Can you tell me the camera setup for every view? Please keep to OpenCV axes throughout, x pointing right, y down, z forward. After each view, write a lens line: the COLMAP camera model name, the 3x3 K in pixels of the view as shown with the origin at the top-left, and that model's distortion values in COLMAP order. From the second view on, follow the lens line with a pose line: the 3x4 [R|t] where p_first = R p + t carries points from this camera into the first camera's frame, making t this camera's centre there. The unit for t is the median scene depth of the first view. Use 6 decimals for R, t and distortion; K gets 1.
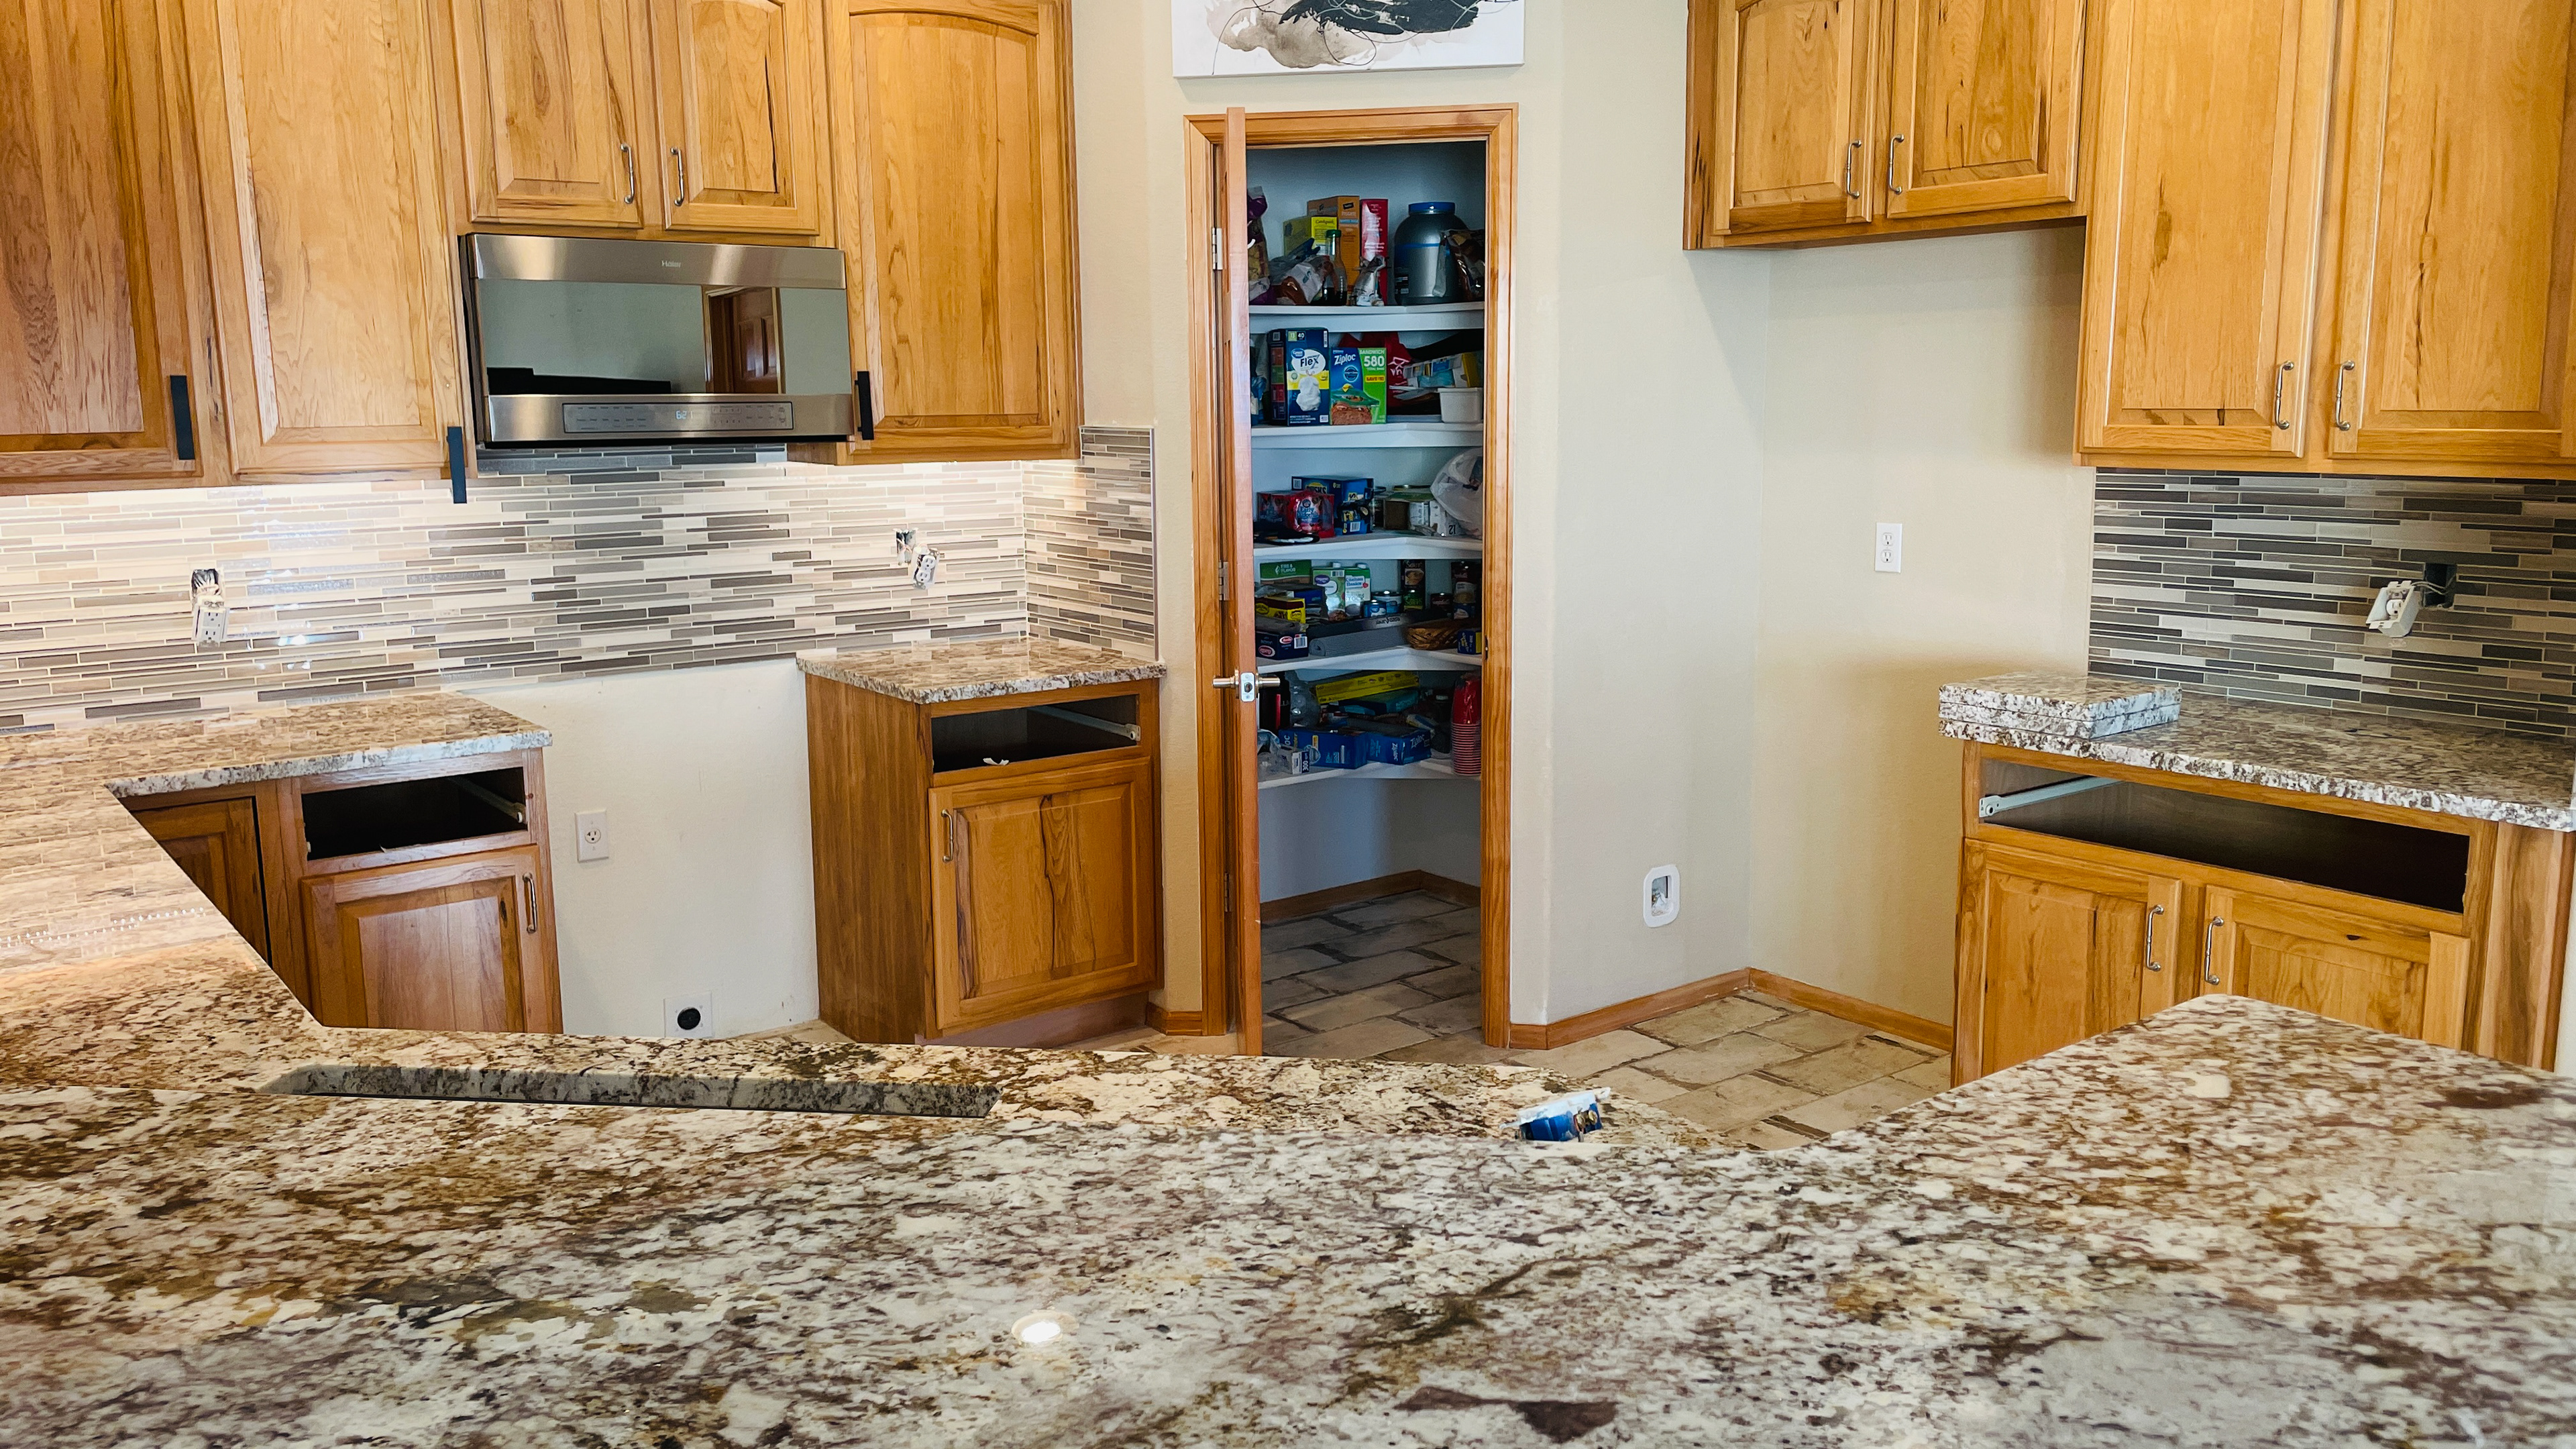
lens RADIAL K [[1941.9, 0, 1278.4], [0, 1941.9, 716.0], [0, 0, 1]] dist [0.094723, -0.125608]
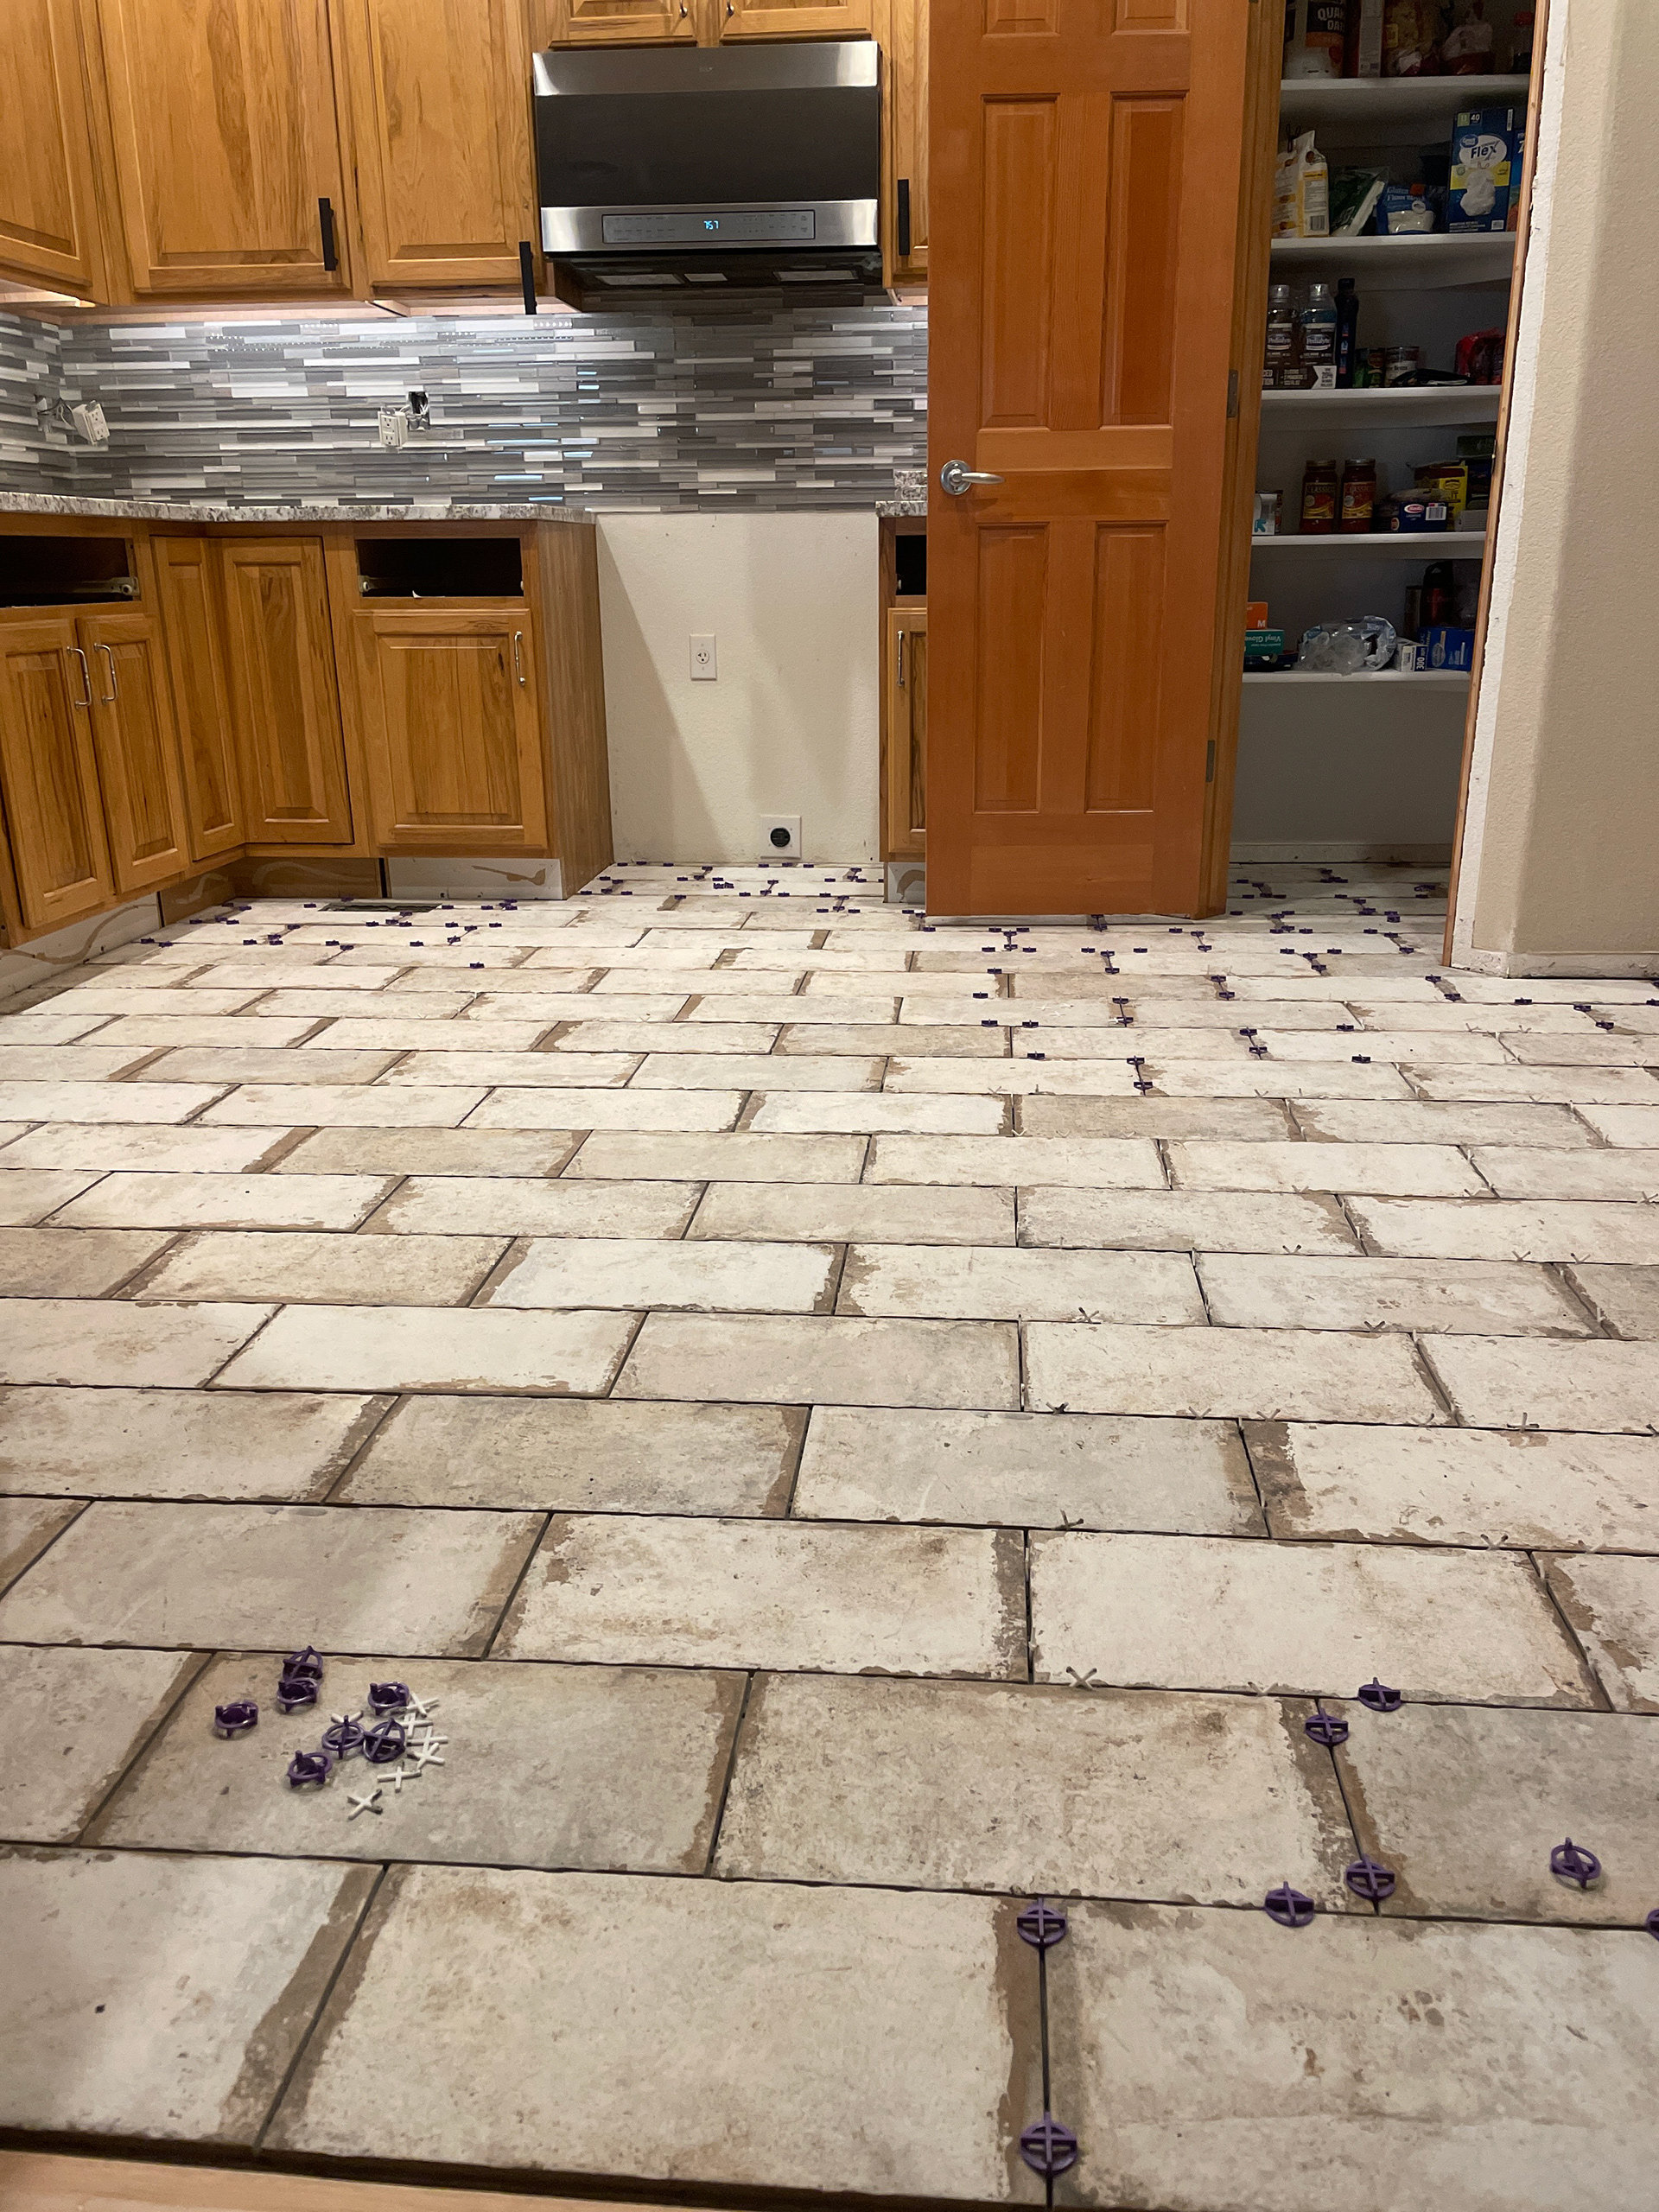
lens RADIAL K [[1666.0, 0, 844.2], [0, 1666.0, 1086.1], [0, 0, 1]] dist [0.091074, -0.118813]
pose [[0.745835, 0.202488, -0.634609, 0.512865], [-0.111051, 0.977144, 0.181267, 0.154931], [0.656809, -0.064721, 0.751274, 0.373264]]
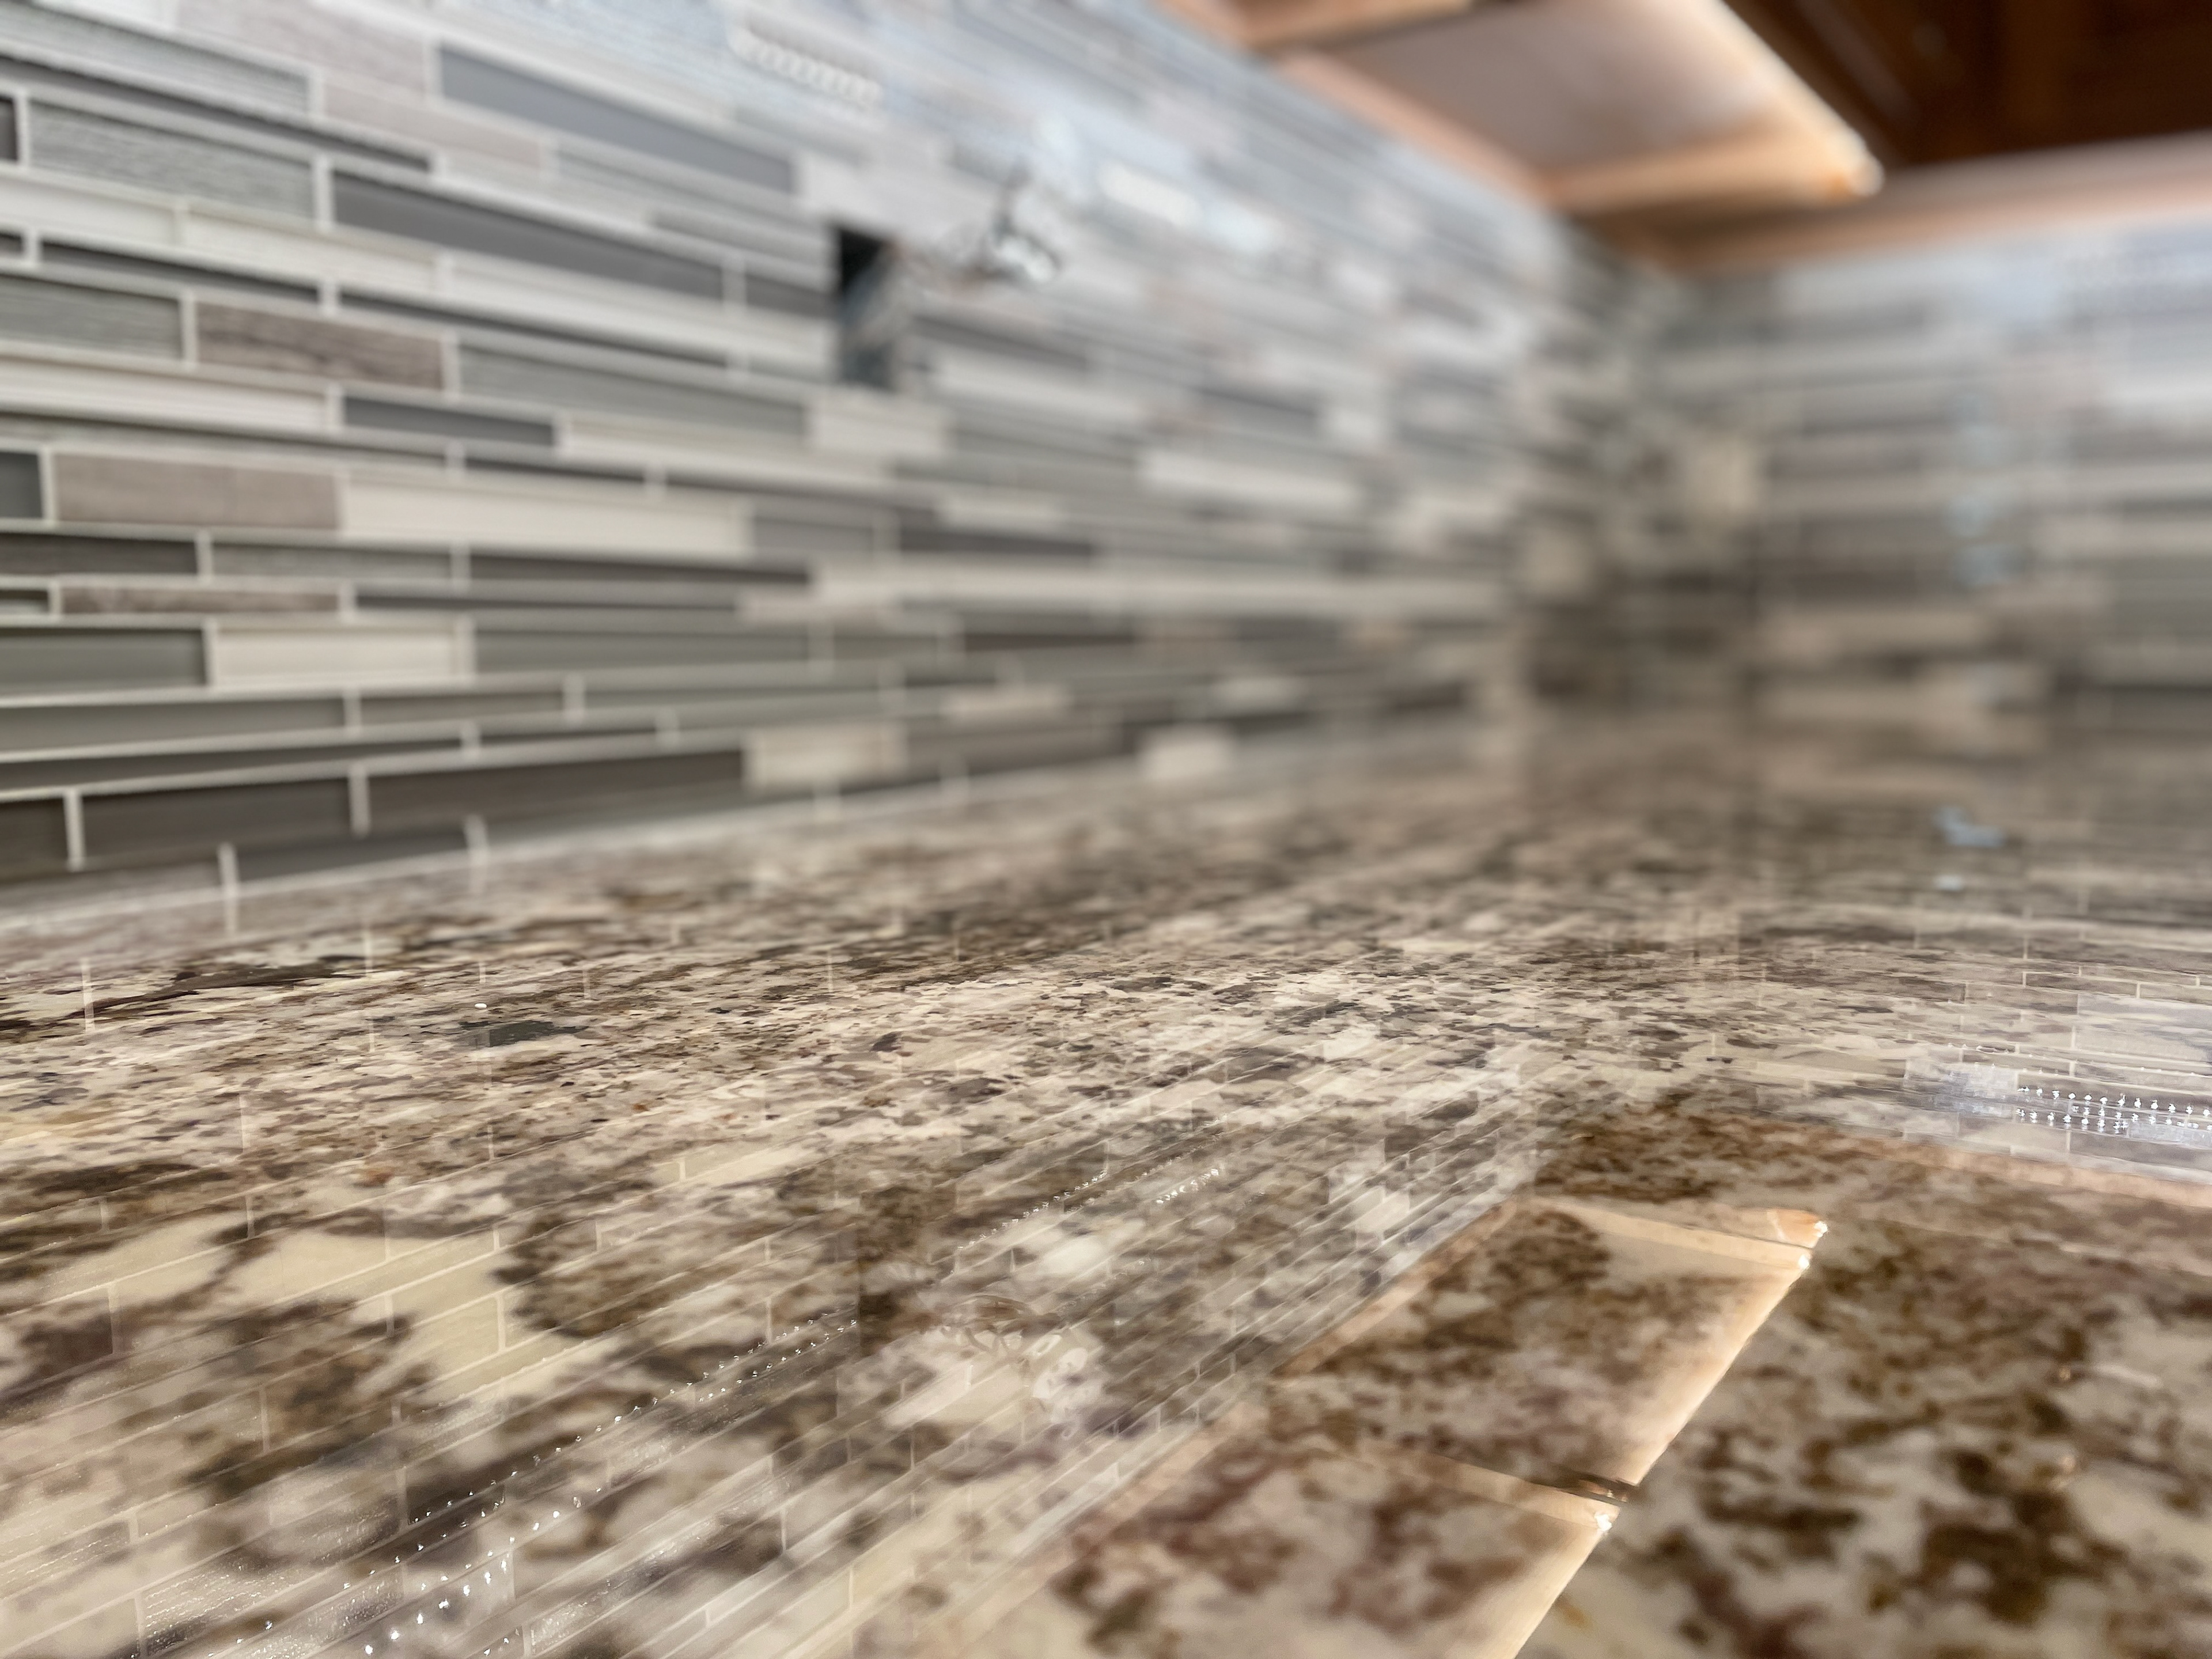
lens RADIAL K [[1691.8, 0, 1106.0], [0, 1691.8, 829.5], [0, 0, 1]] dist [0.074680, -0.117229]
pose [[0.330533, 0.123557, -0.935672, -0.358963], [-0.157128, 0.984762, 0.074533, 0.056676], [0.930623, 0.122385, 0.344911, 0.639770]]
